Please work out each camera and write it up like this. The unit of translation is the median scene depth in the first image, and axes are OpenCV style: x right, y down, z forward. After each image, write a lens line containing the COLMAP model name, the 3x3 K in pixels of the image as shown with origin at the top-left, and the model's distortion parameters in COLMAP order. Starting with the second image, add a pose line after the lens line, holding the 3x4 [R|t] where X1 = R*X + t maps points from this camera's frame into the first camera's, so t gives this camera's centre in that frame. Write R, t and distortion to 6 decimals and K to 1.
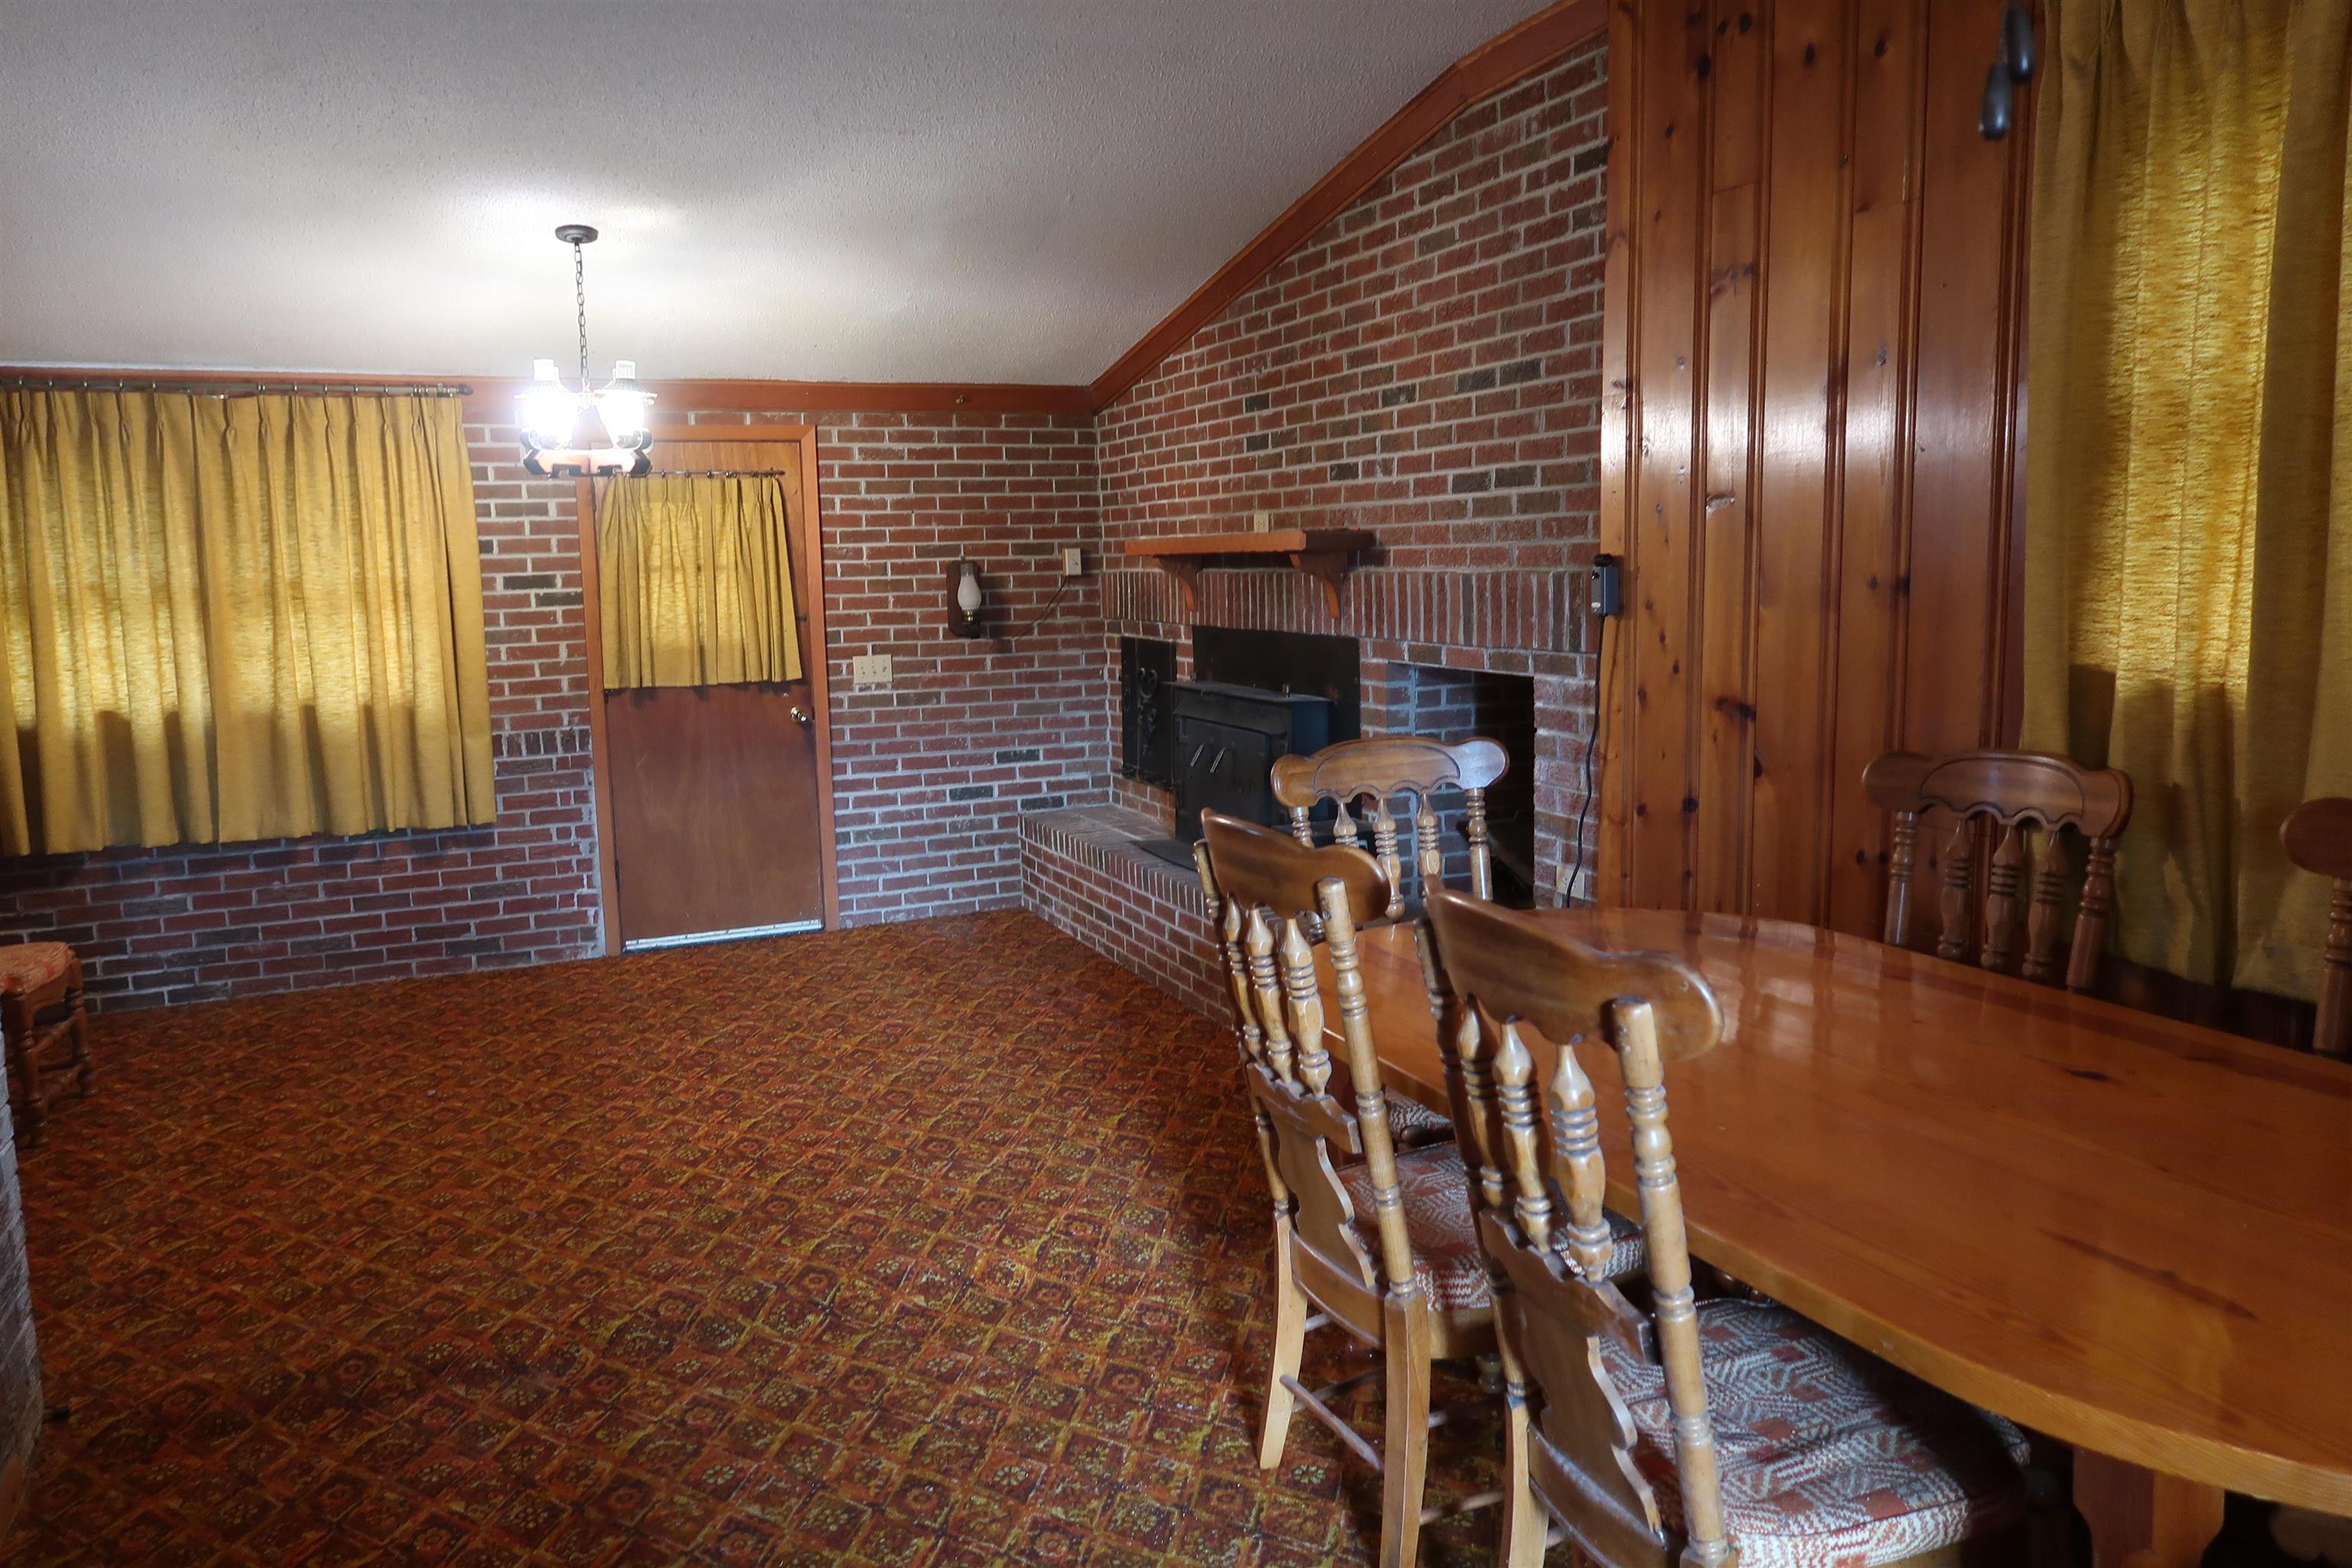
lens RADIAL K [[1701.4, 0, 1171.8], [0, 1701.4, 774.0], [0, 0, 1]] dist [-0.009844, -0.003219]
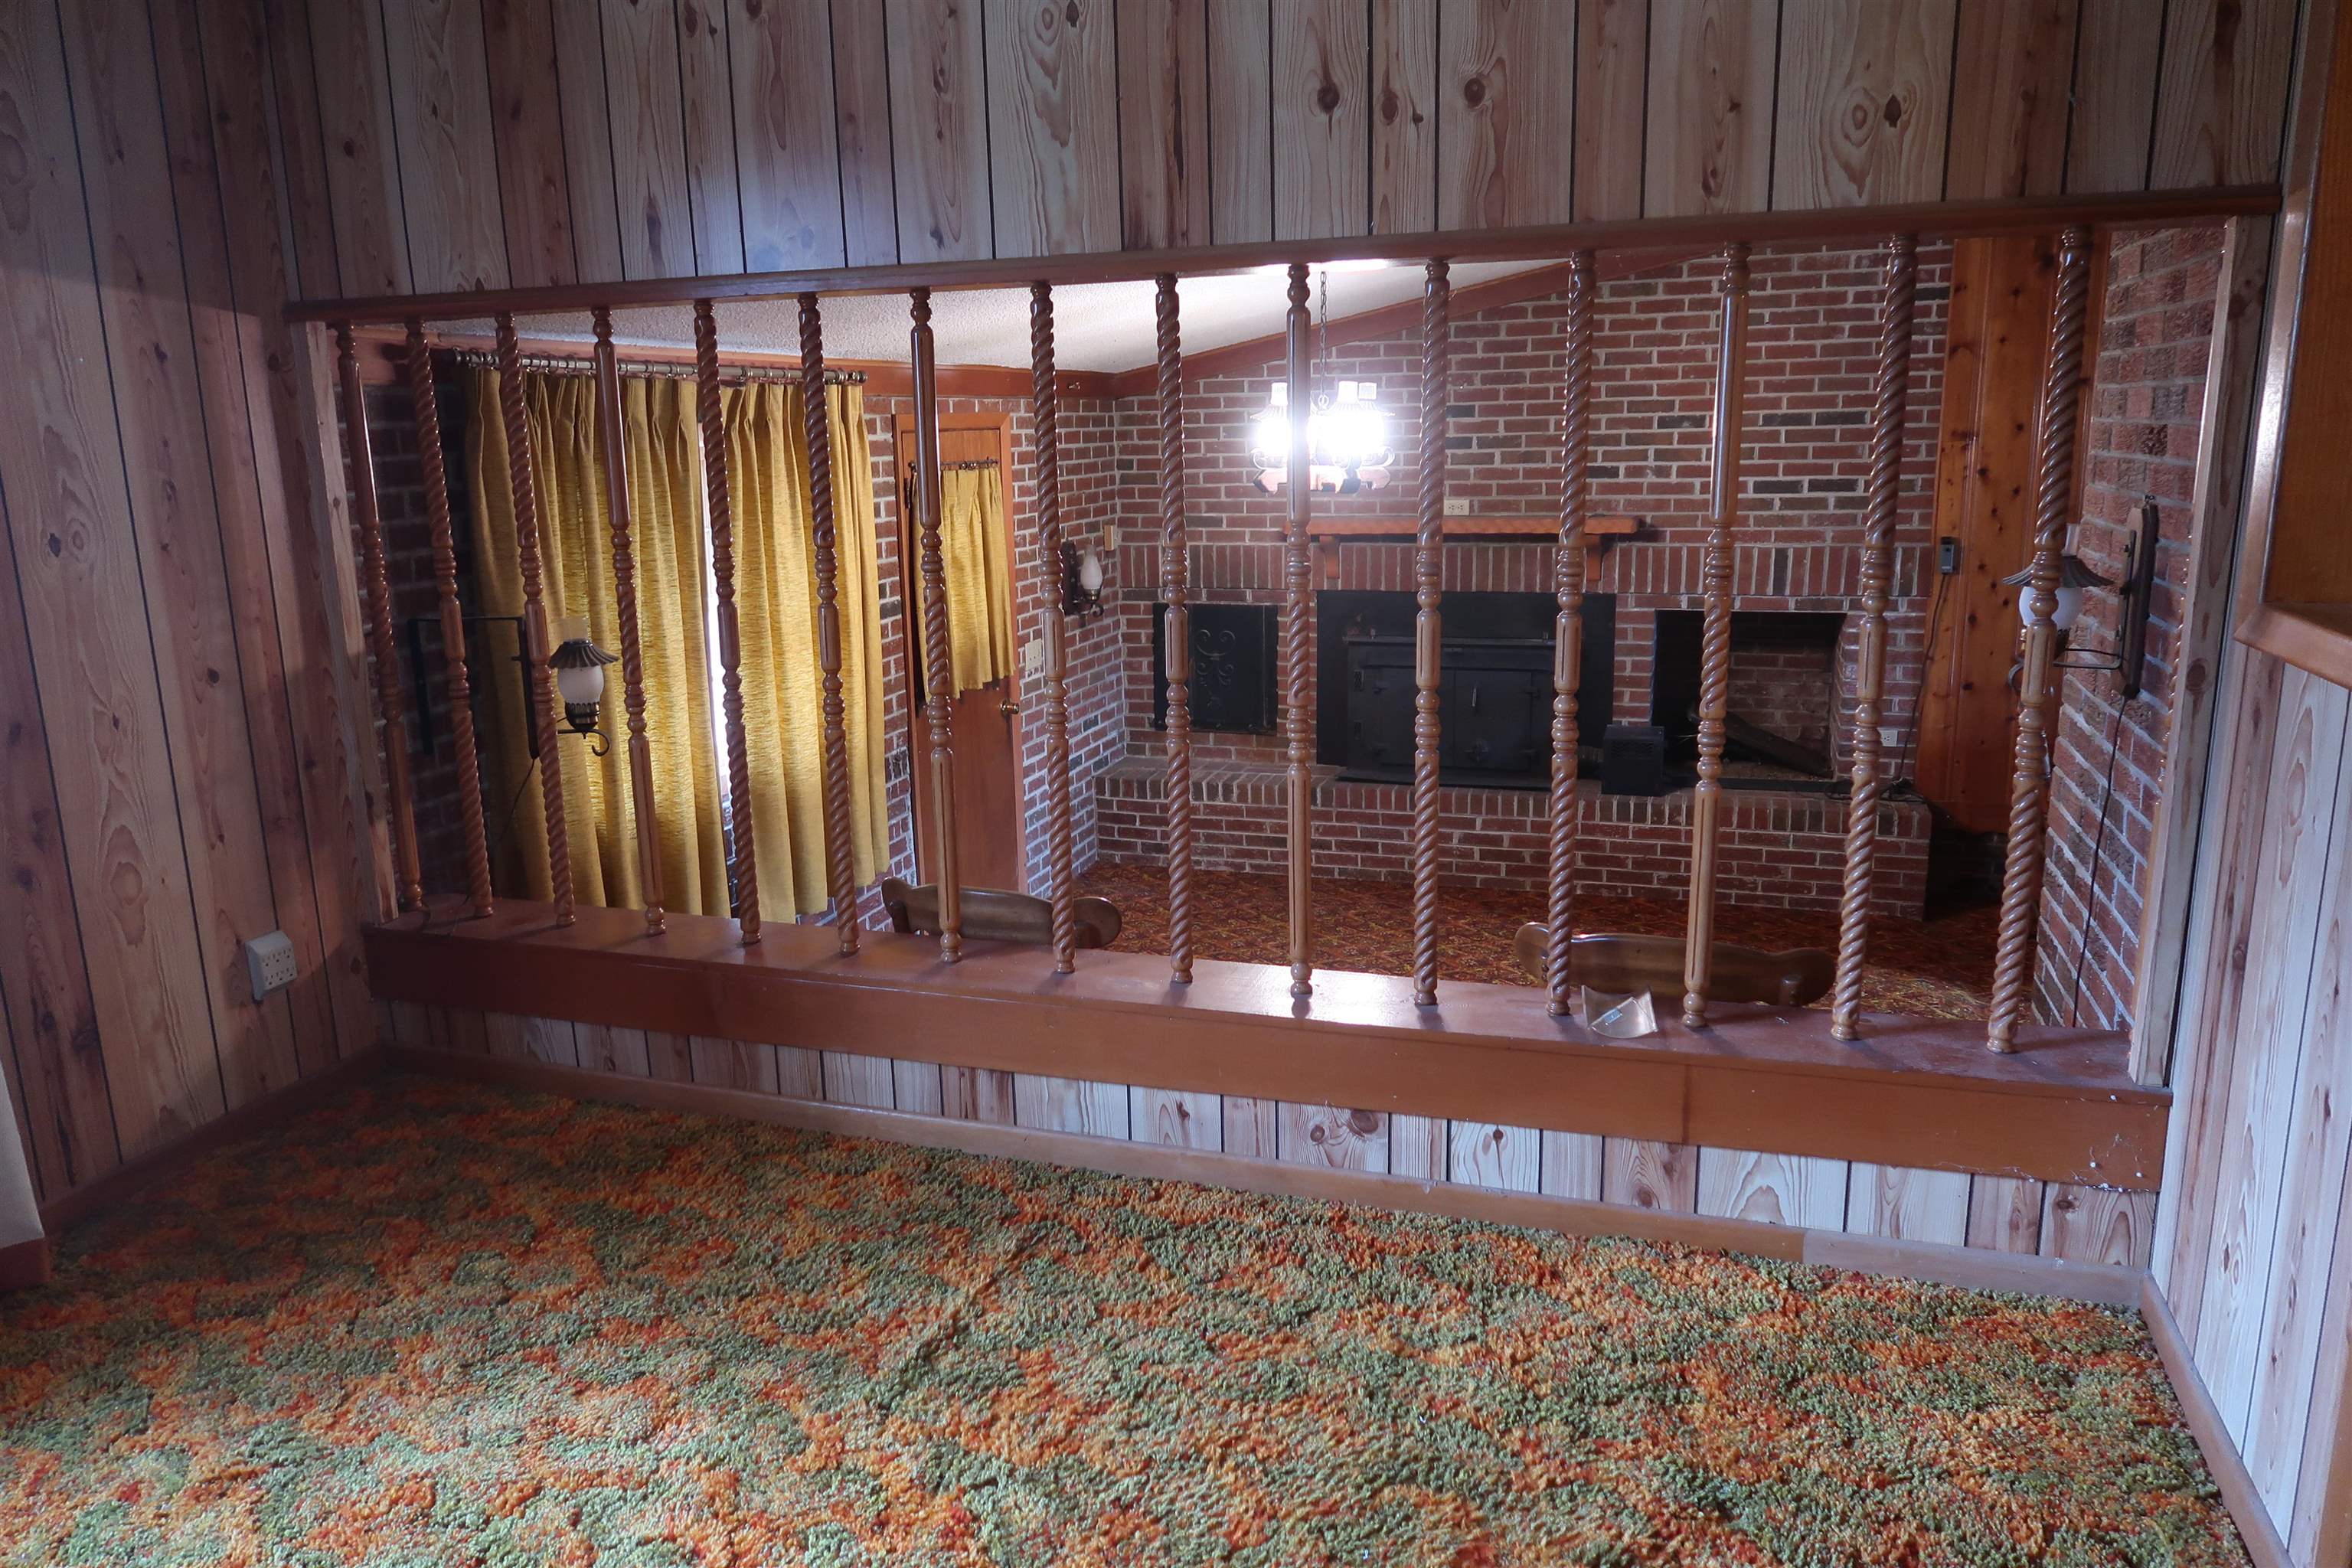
lens RADIAL K [[1602.9, 0, 1179.7], [0, 1602.9, 770.8], [0, 0, 1]] dist [-0.016045, 0.003806]
pose [[0.653903, -0.150303, 0.741498, -0.825223], [0.103588, 0.988625, 0.109046, -0.086914], [-0.749453, 0.005505, 0.662034, 0.303763]]
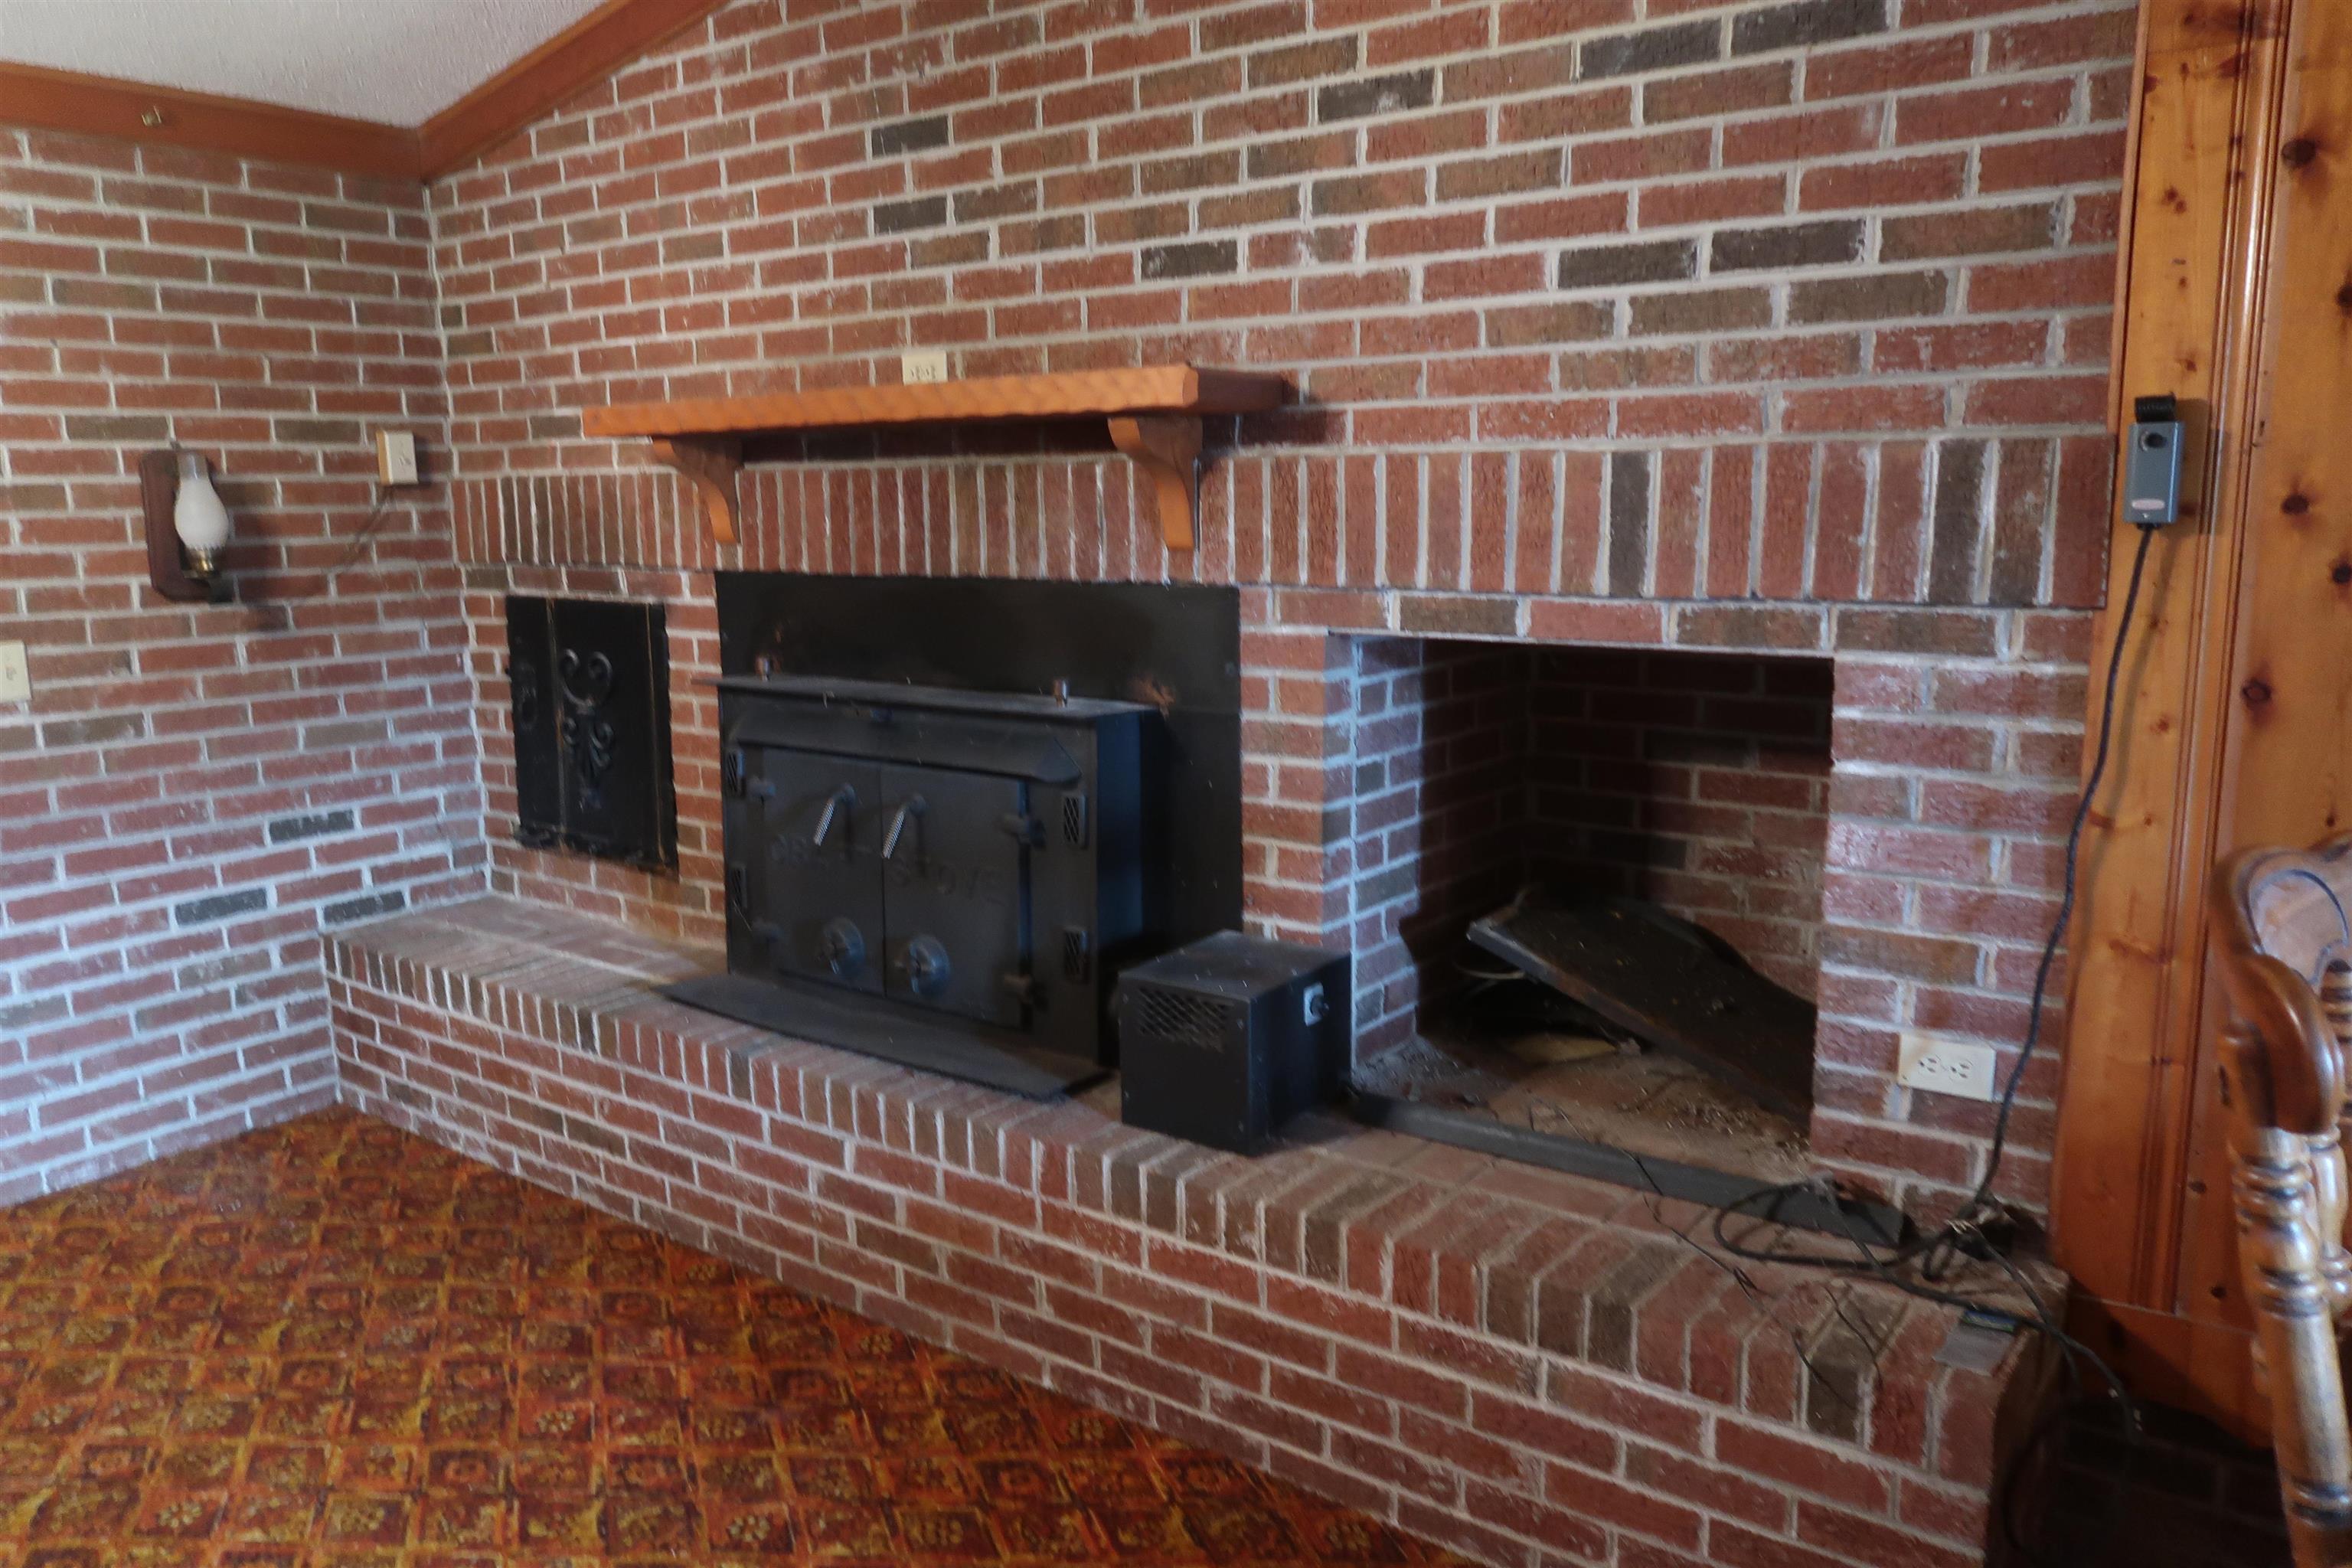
lens RADIAL K [[1701.4, 0, 1171.8], [0, 1701.4, 774.0], [0, 0, 1]] dist [-0.009844, -0.003219]
pose [[0.861429, -0.071565, 0.502811, -0.127664], [0.057327, 0.997397, 0.043746, -0.035162], [-0.504633, -0.008859, 0.863289, 0.421531]]
